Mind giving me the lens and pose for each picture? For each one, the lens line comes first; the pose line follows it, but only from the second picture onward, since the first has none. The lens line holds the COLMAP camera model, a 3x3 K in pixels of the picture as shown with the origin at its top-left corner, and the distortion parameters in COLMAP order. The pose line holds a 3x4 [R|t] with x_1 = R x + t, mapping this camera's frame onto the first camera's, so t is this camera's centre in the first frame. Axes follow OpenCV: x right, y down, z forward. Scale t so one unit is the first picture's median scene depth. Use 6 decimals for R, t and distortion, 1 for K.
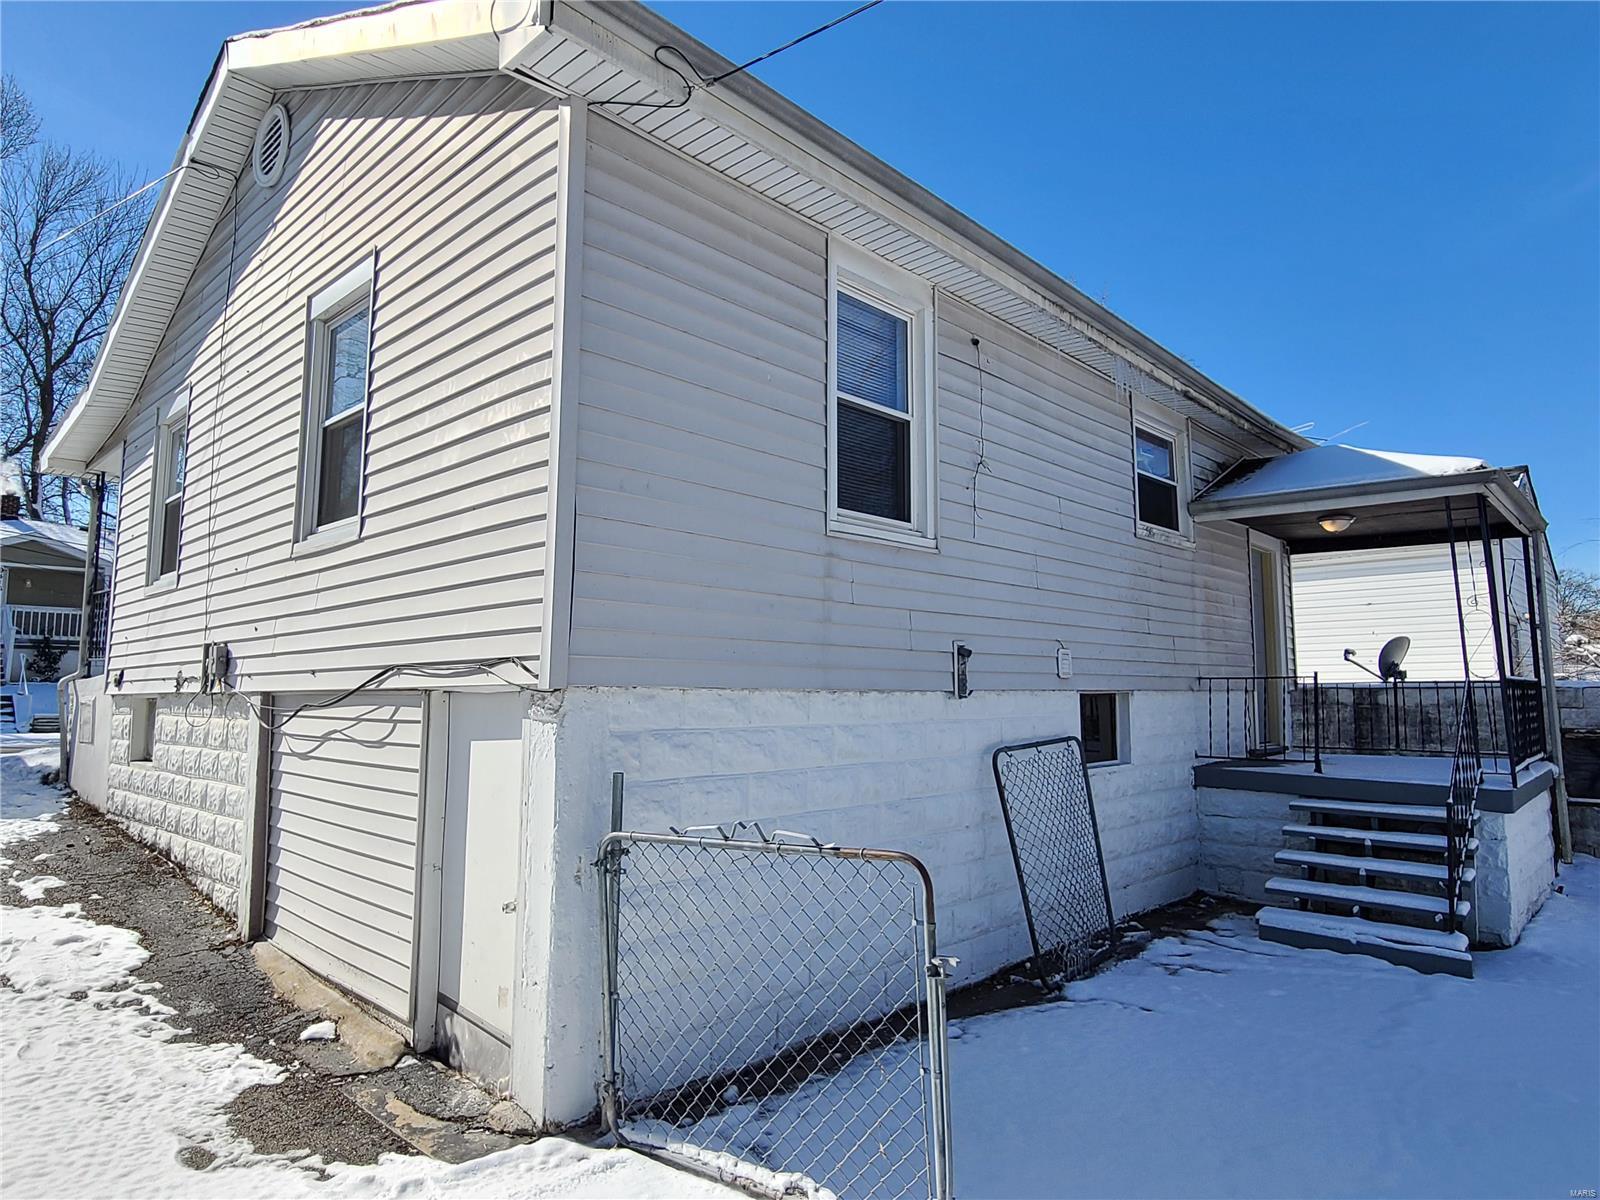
lens RADIAL K [[935.5, 0, 800.0], [0, 935.5, 600.0], [0, 0, 1]] dist [-0.028165, -0.000046]
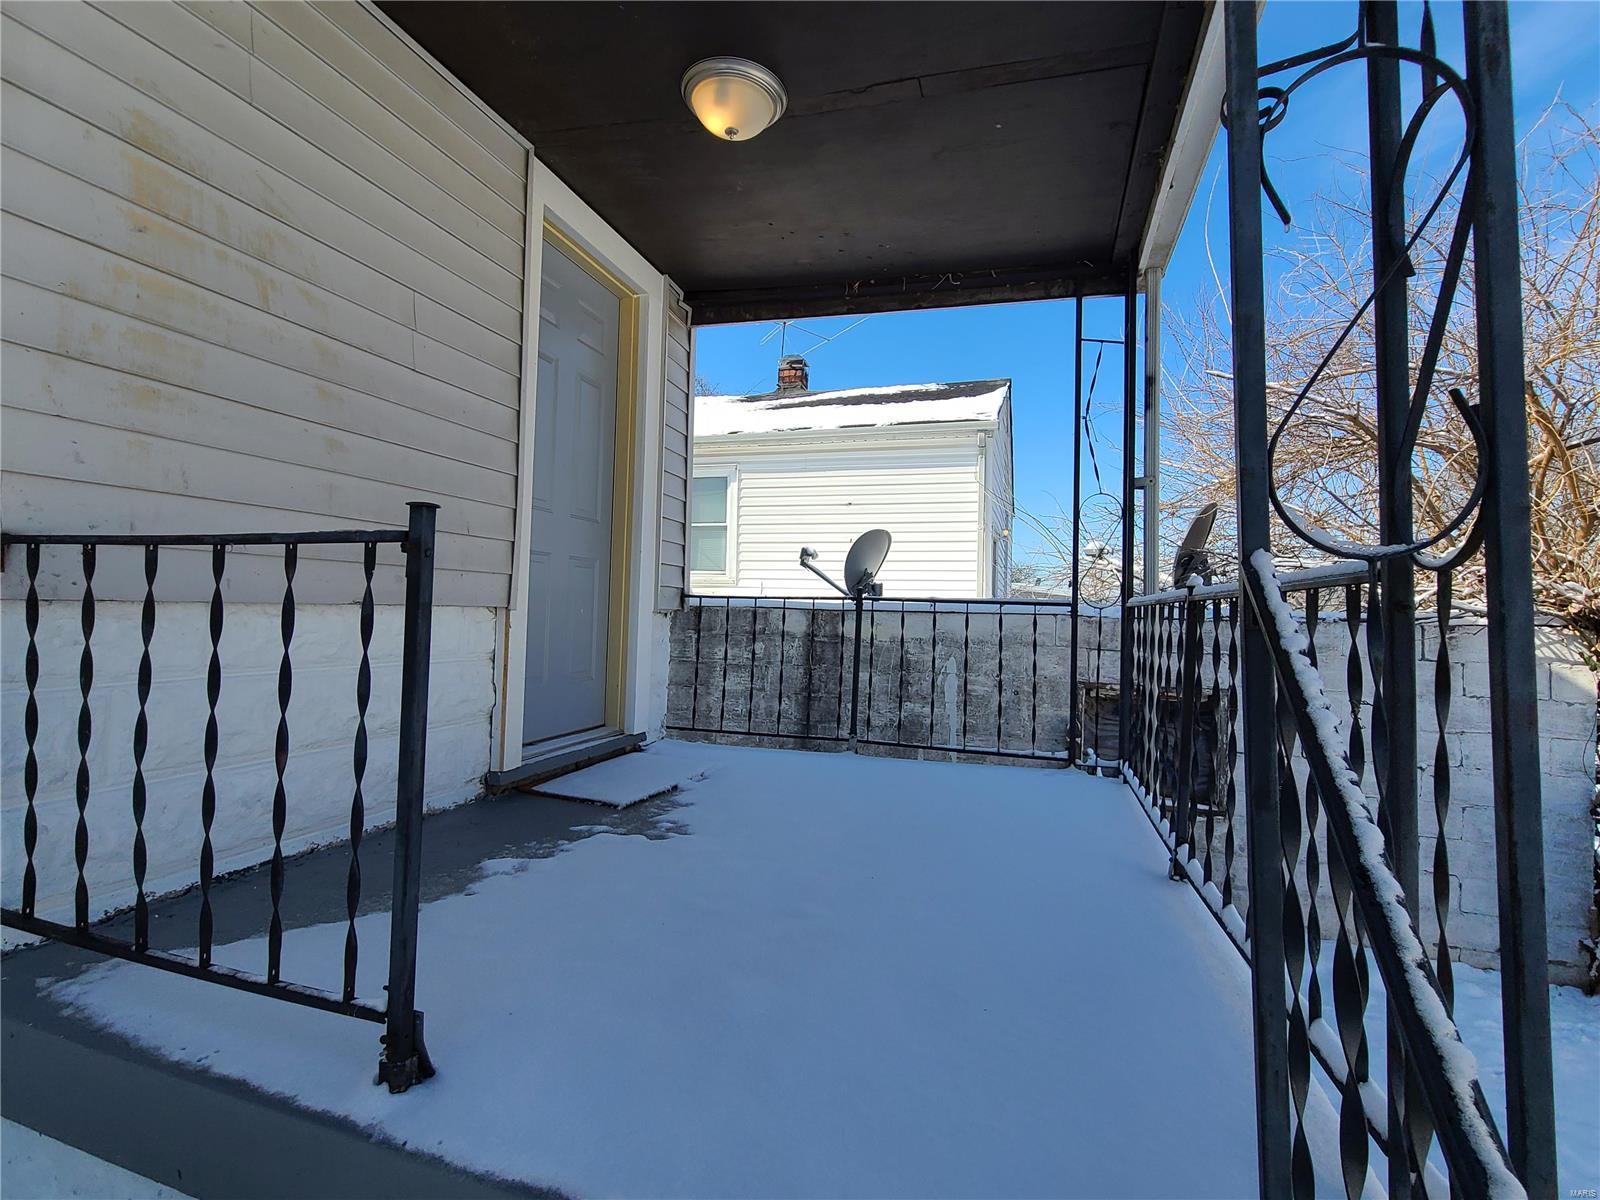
lens RADIAL K [[935.5, 0, 800.0], [0, 935.5, 600.0], [0, 0, 1]] dist [-0.028165, -0.000046]
pose [[0.878712, 0.015569, 0.477099, 0.307146], [-0.057860, 0.995573, 0.074078, 0.044759], [-0.473833, -0.092698, 0.875722, 0.474351]]
